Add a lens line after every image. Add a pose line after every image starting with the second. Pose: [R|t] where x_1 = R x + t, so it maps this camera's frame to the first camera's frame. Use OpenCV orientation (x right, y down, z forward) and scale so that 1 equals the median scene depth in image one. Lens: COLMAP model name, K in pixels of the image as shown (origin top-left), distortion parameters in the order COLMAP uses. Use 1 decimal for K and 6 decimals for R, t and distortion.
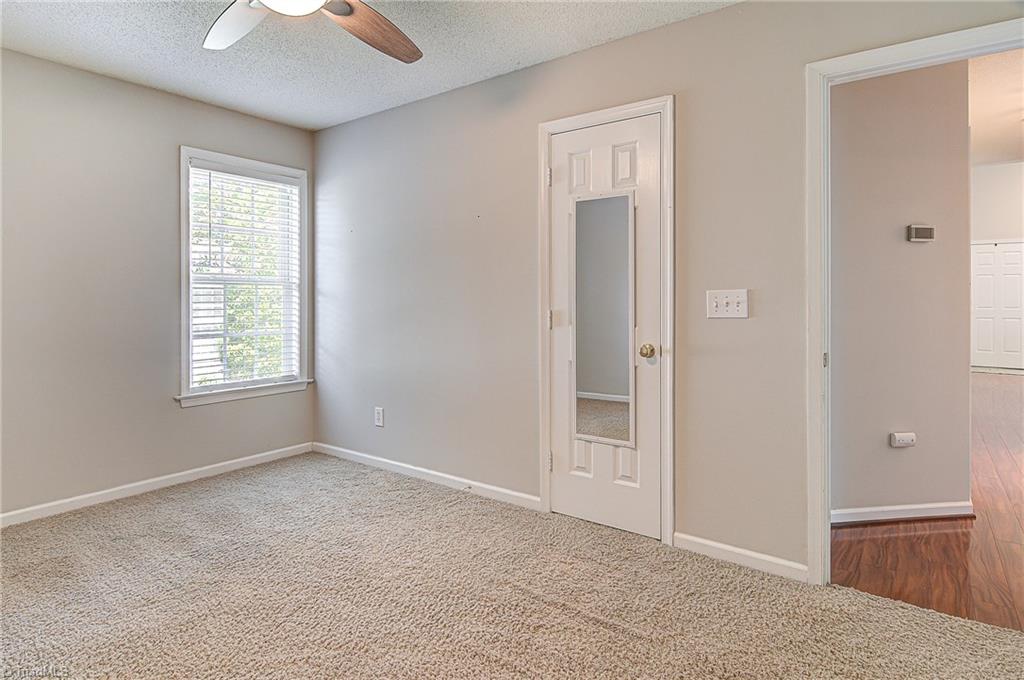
lens RADIAL K [[557.3, 0, 515.7], [0, 557.3, 314.3], [0, 0, 1]] dist [0.000570, -0.000166]
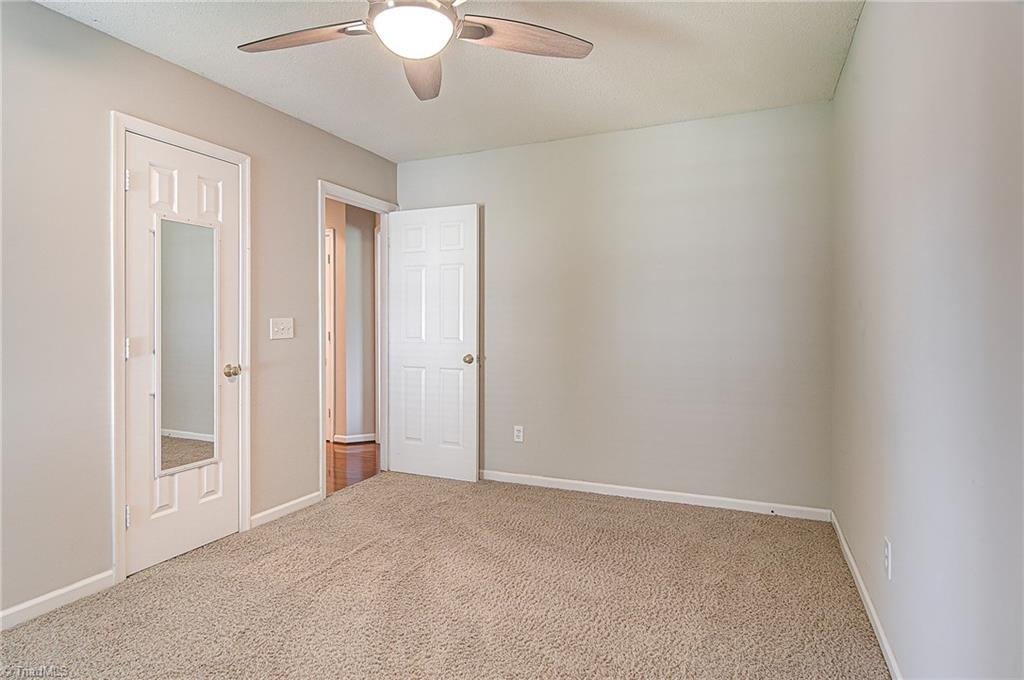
lens RADIAL K [[565.3, 0, 511.3], [0, 565.3, 336.9], [0, 0, 1]] dist [0.001015, -0.000264]
pose [[-0.220446, -0.025463, 0.975067, -0.946138], [0.016496, 0.999419, 0.029828, -0.026288], [-0.975260, 0.022660, -0.219897, 0.651378]]
